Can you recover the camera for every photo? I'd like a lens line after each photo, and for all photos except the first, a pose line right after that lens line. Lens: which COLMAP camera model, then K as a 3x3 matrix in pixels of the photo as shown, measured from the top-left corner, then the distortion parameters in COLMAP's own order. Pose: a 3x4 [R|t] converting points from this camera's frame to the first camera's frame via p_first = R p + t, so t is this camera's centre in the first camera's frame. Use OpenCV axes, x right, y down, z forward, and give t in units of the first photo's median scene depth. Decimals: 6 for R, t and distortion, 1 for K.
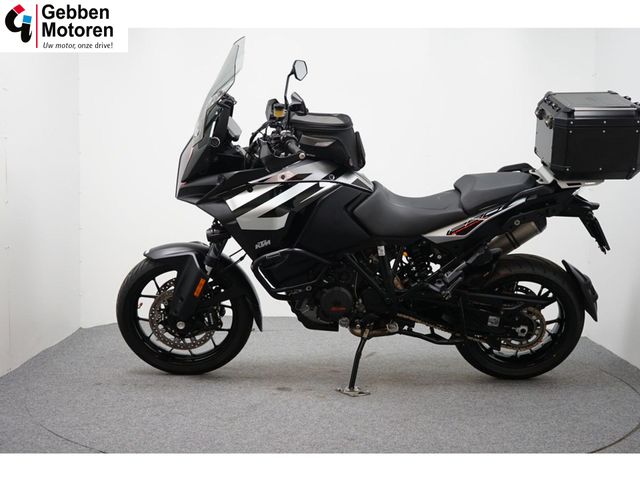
lens RADIAL K [[895.1, 0, 320.0], [0, 895.1, 238.1], [0, 0, 1]] dist [-0.041861, 0.000000]
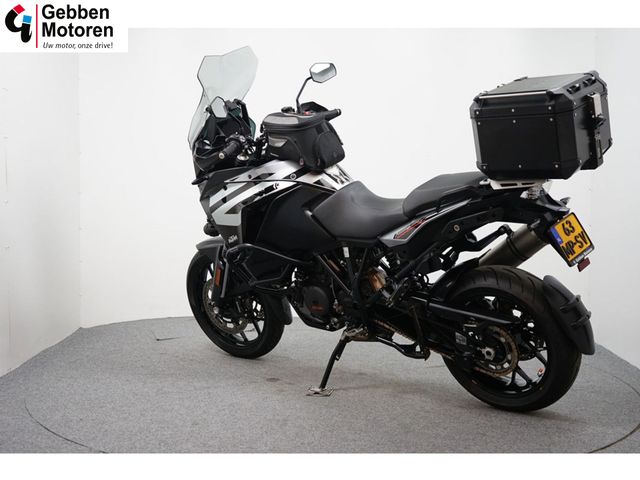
lens RADIAL K [[895.1, 0, 320.0], [0, 895.1, 242.0], [0, 0, 1]] dist [-0.041861, 0.000000]
pose [[0.779401, 0.046319, -0.624811, 0.666316], [-0.048774, 0.998723, 0.013197, -0.008509], [0.624624, 0.020189, 0.780665, 0.222963]]
